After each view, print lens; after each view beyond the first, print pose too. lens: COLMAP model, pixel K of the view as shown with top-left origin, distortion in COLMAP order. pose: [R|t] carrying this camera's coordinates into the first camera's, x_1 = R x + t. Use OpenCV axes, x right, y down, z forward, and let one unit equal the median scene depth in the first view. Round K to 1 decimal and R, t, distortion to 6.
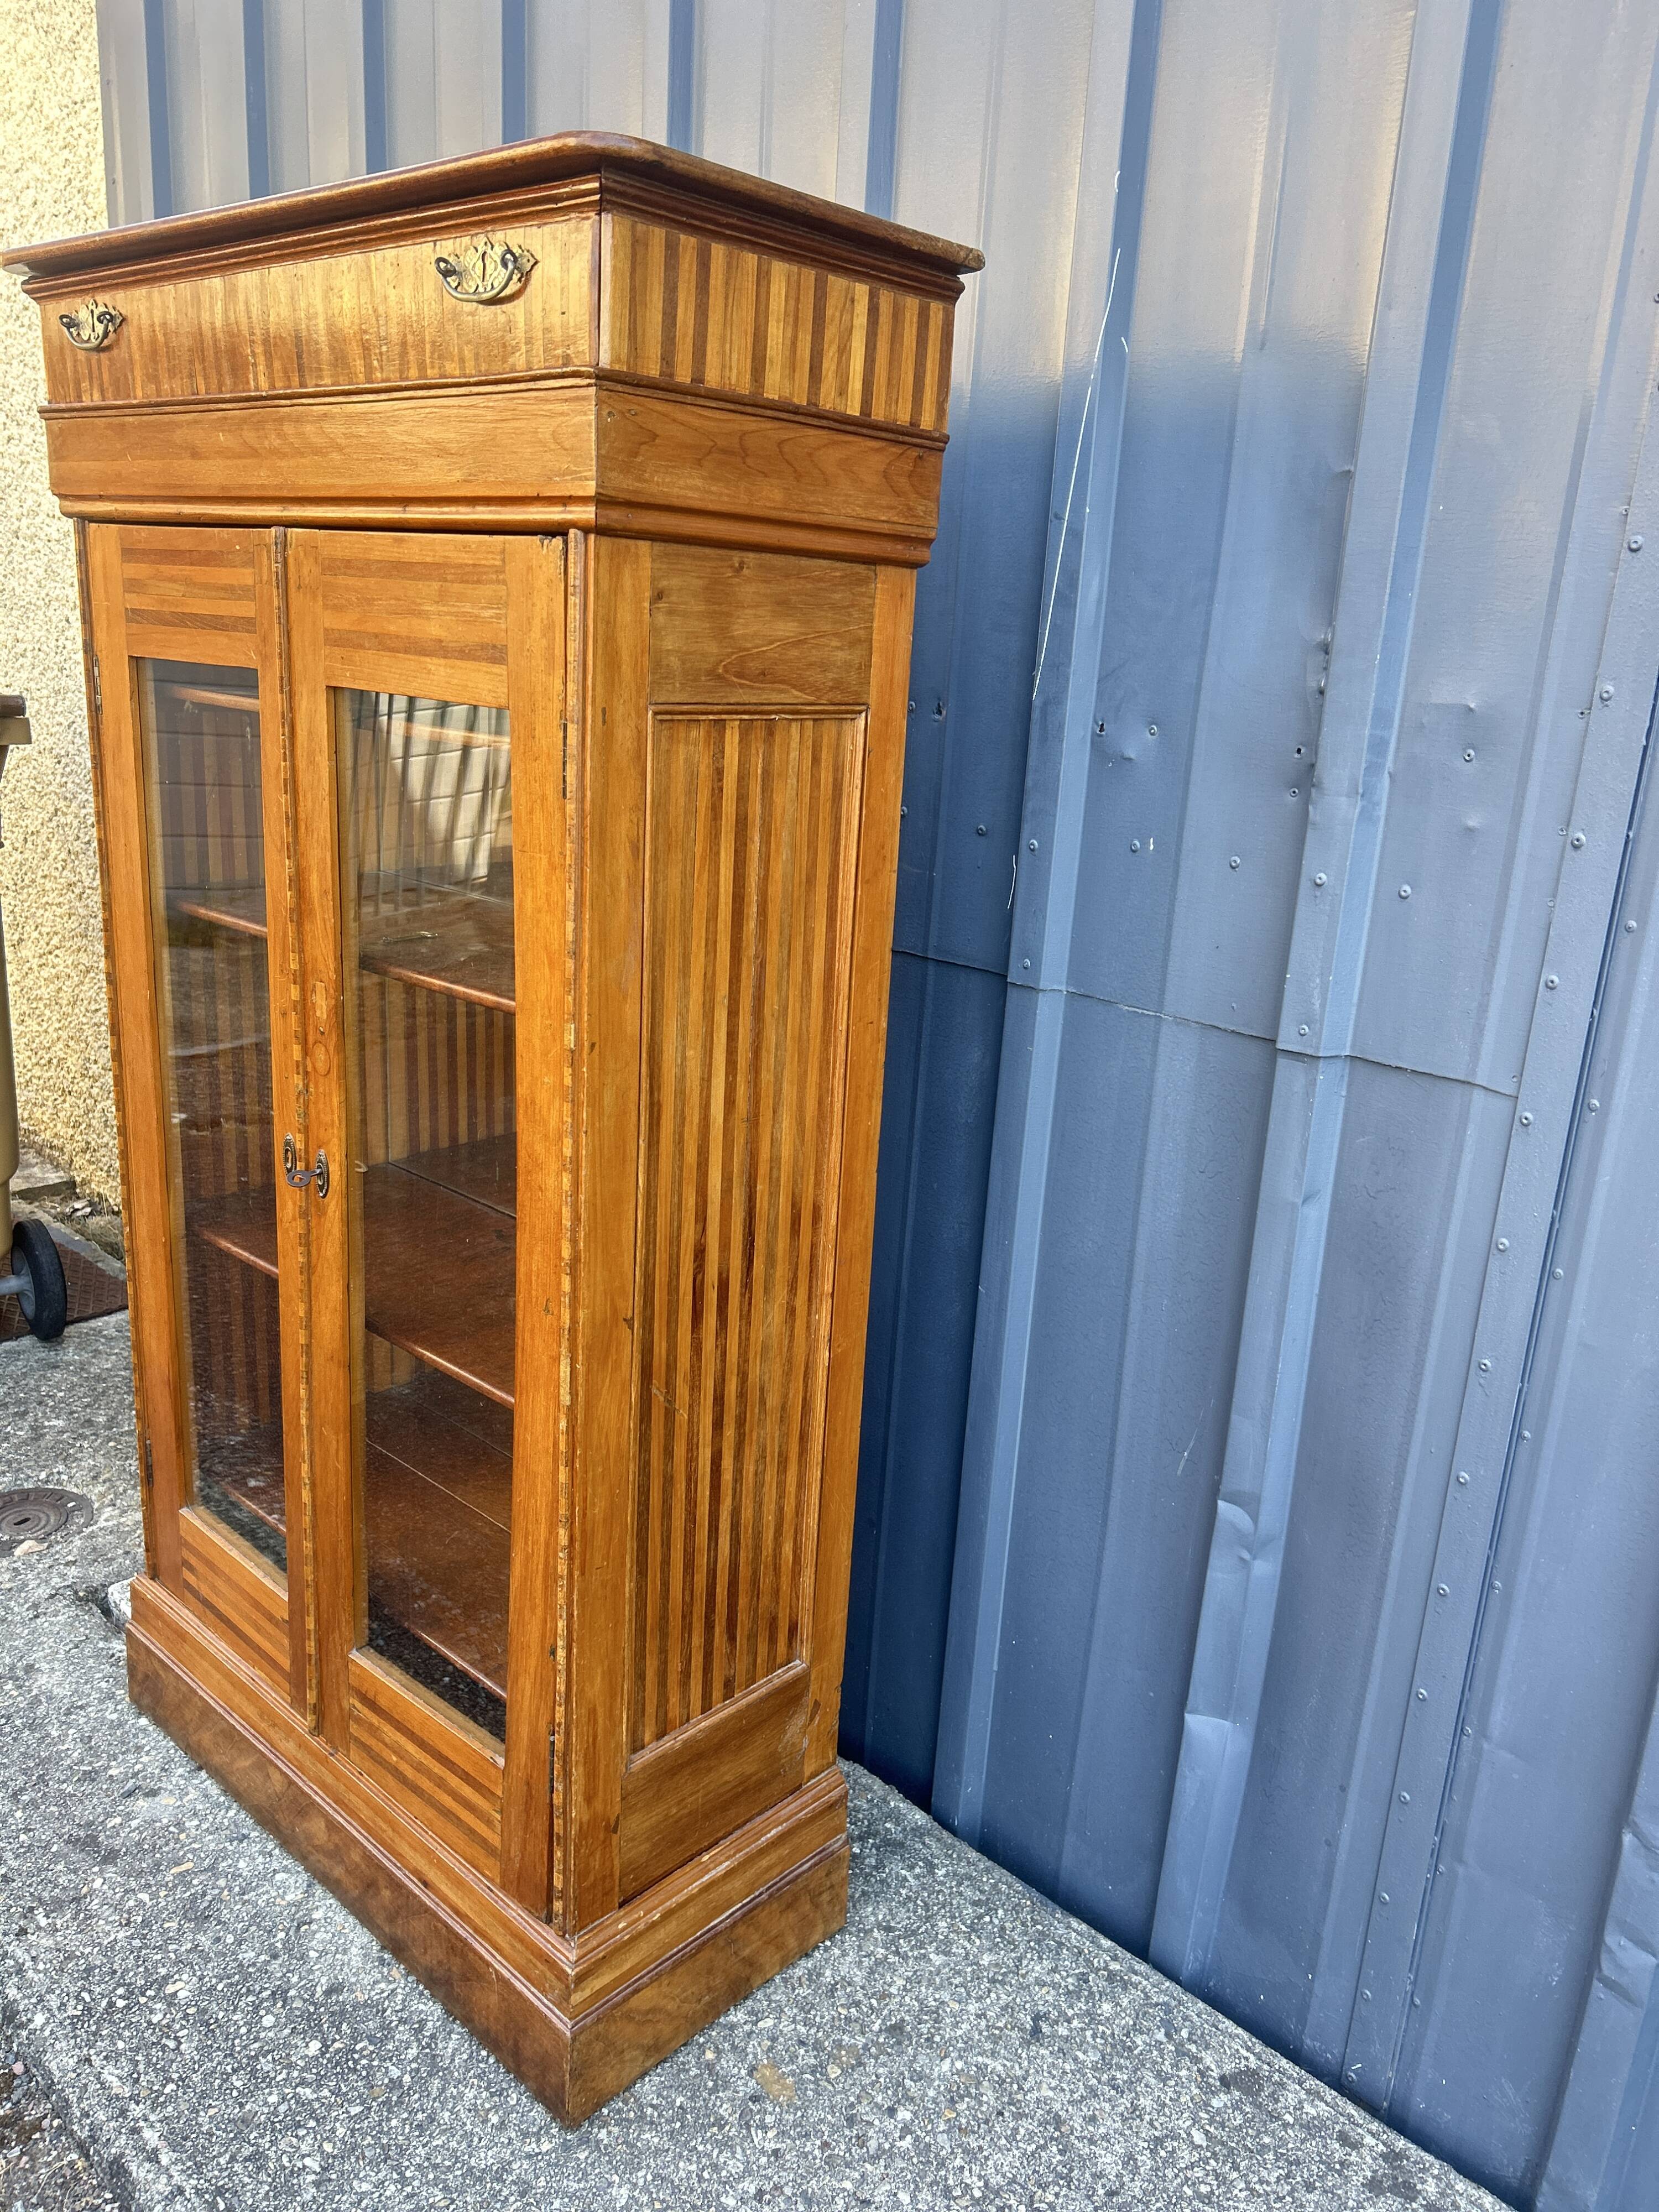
lens RADIAL K [[1678.3, 0, 835.4], [0, 1678.3, 1116.9], [0, 0, 1]] dist [0.052926, -0.063256]
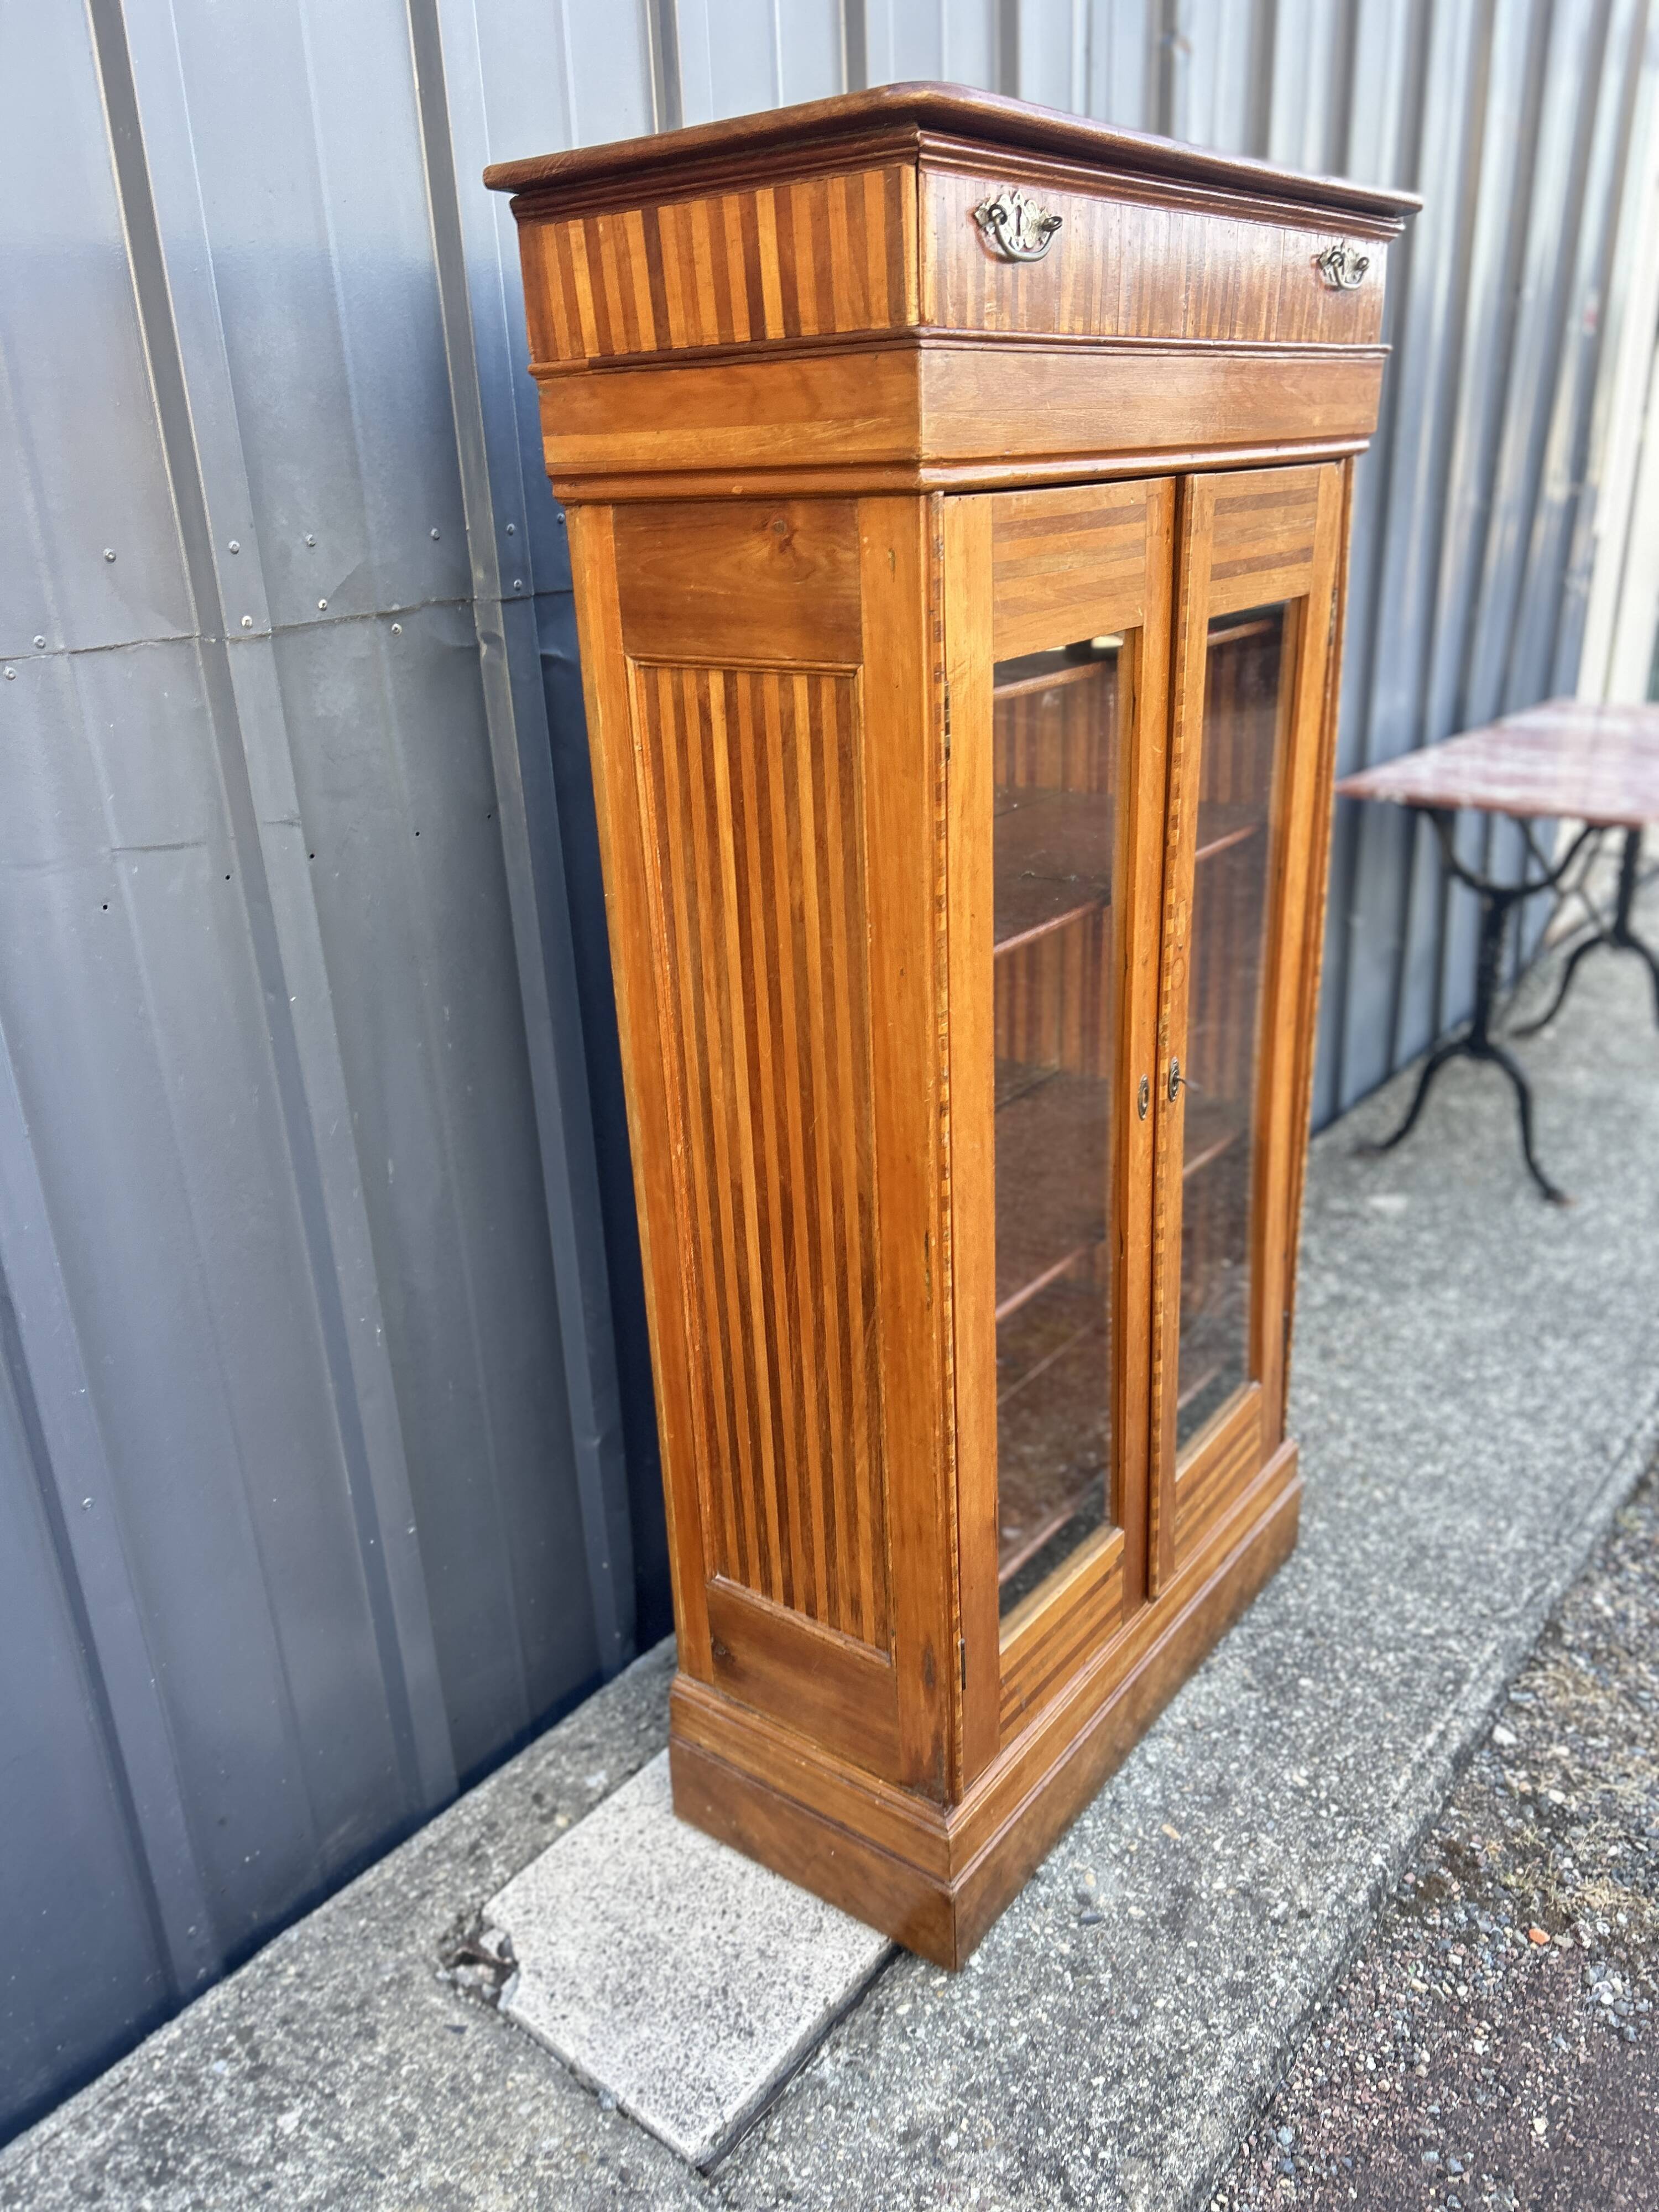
lens RADIAL K [[1678.3, 0, 814.1], [0, 1678.3, 1127.3], [0, 0, 1]] dist [0.052926, -0.063256]
pose [[-0.096773, -0.421355, 0.901718, -1.419172], [0.315745, 0.846178, 0.429288, -0.533366], [-0.943896, 0.326256, 0.051153, 1.309917]]
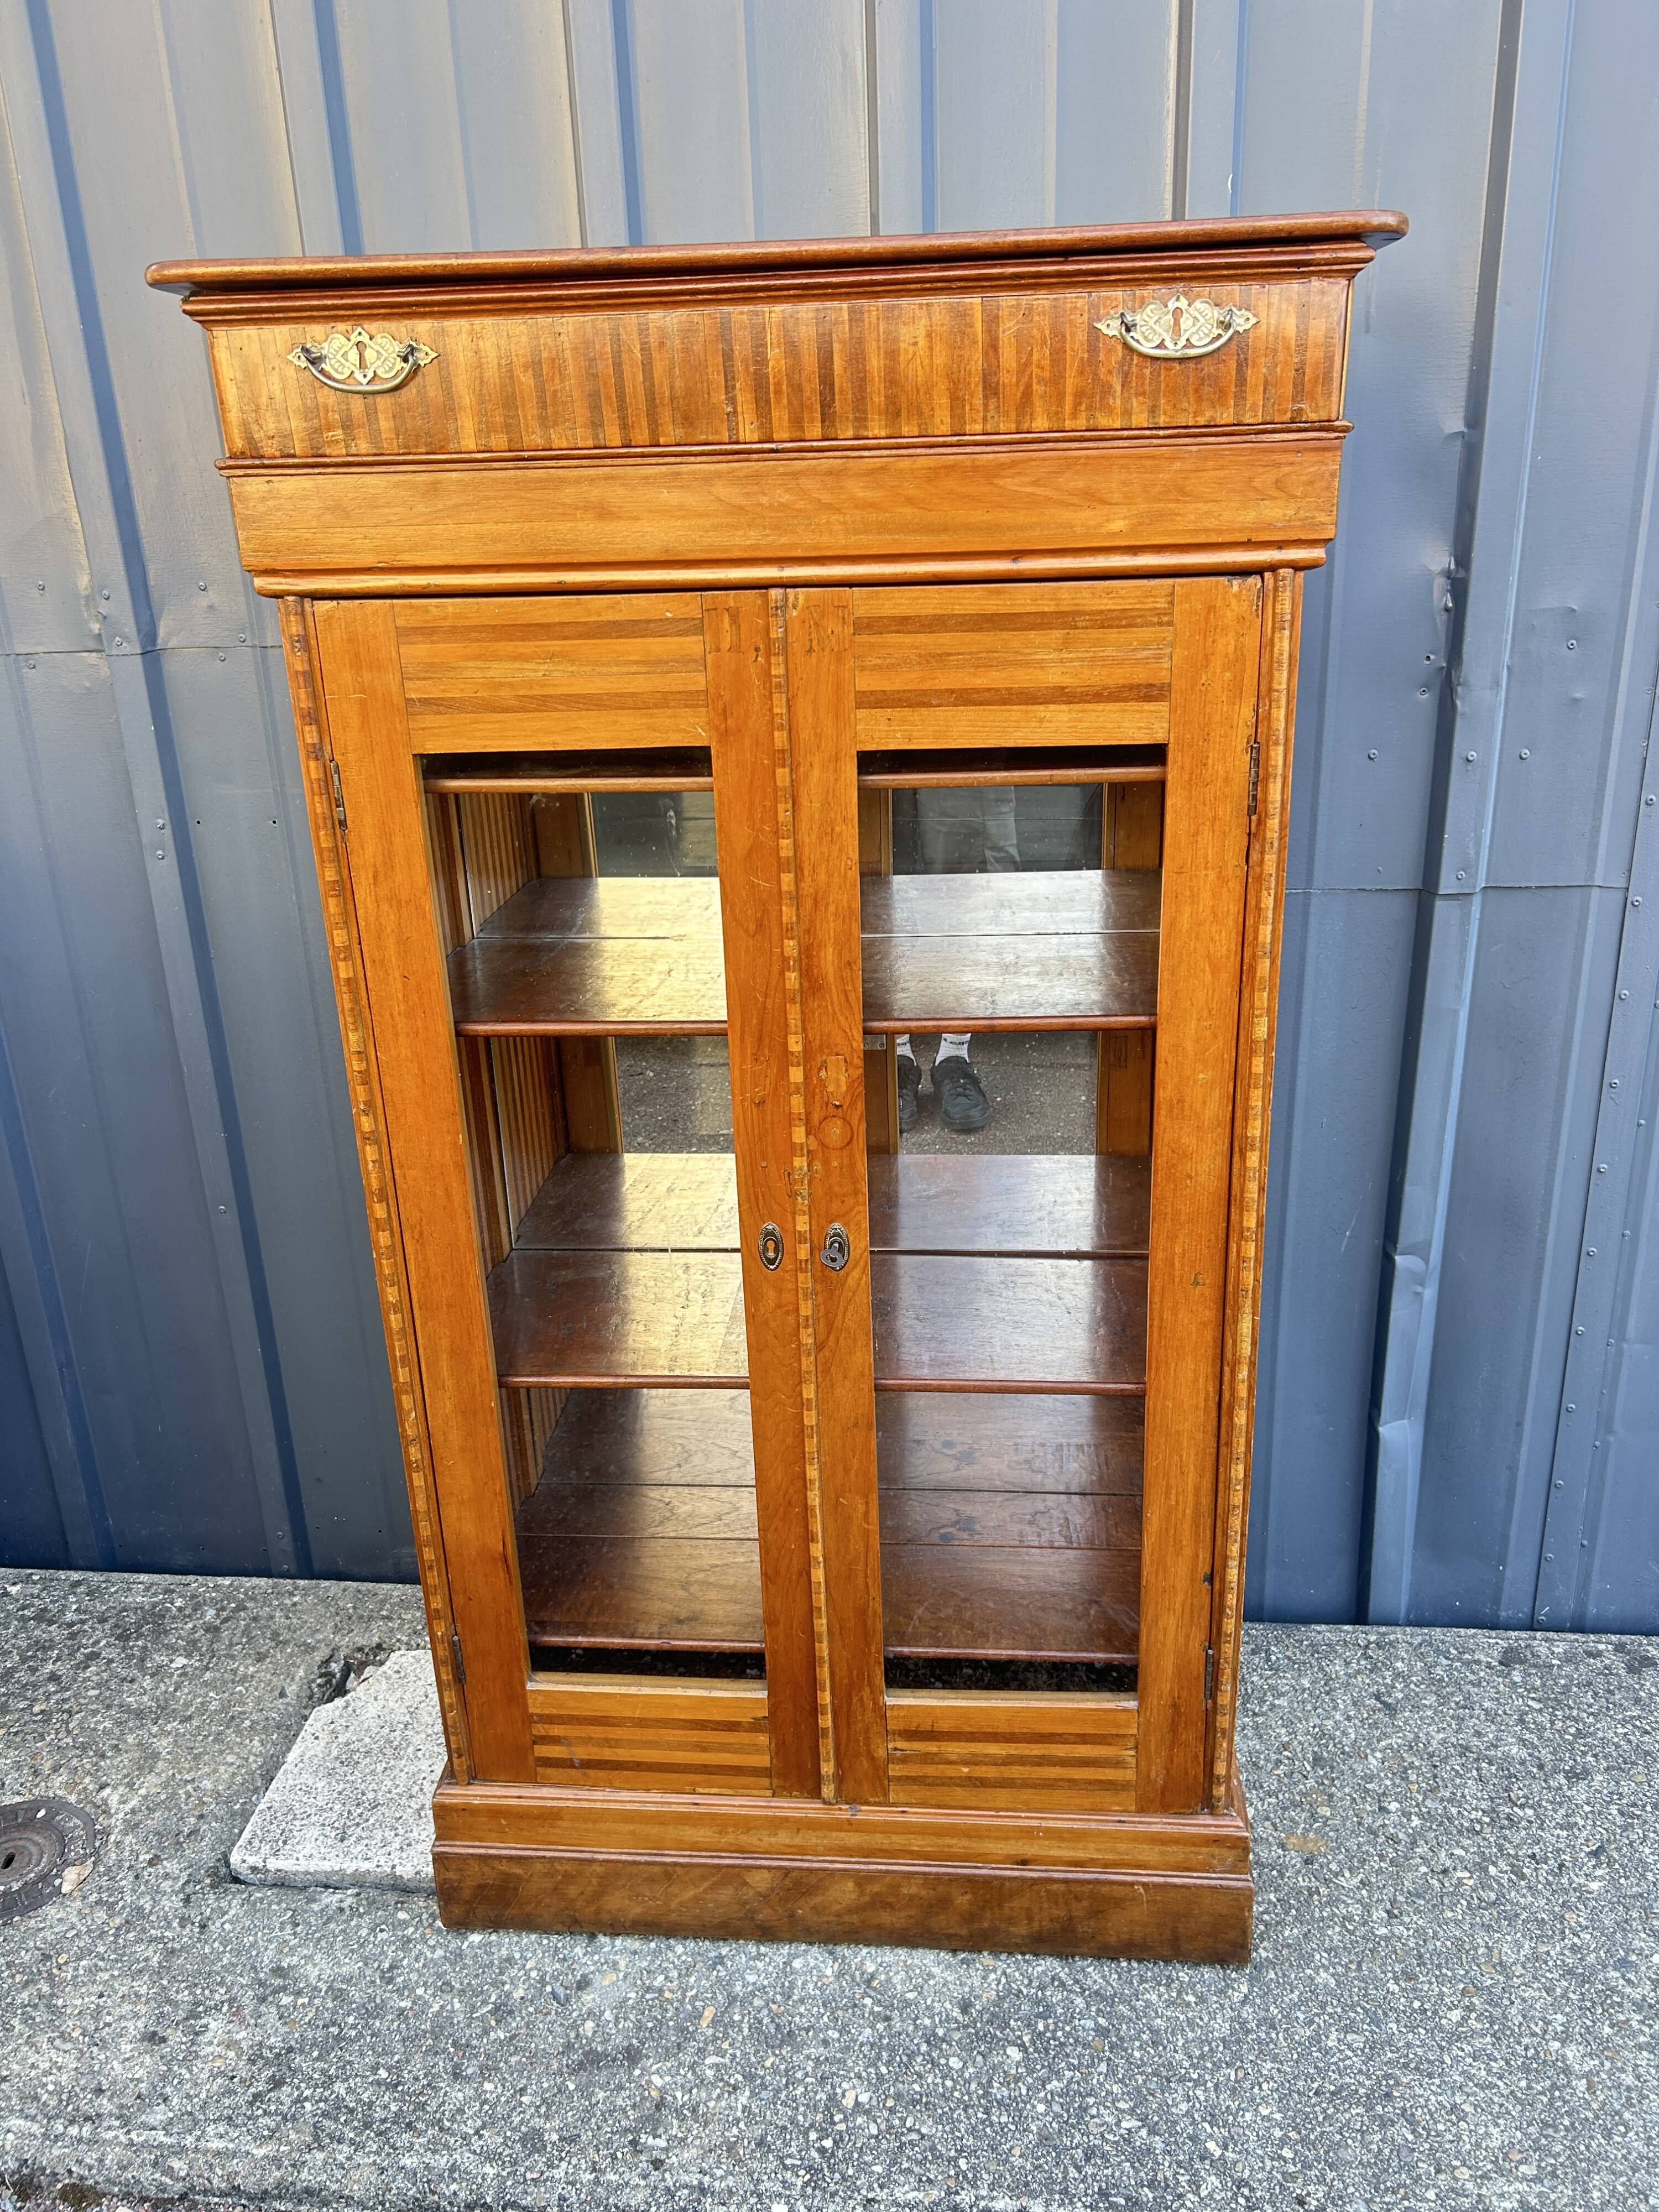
lens RADIAL K [[1678.3, 0, 825.6], [0, 1678.3, 1099.6], [0, 0, 1]] dist [0.052926, -0.063256]
pose [[0.783646, -0.294437, 0.546997, -0.902460], [0.249325, 0.955580, 0.157177, -0.224009], [-0.568978, 0.013209, 0.822247, 0.239386]]
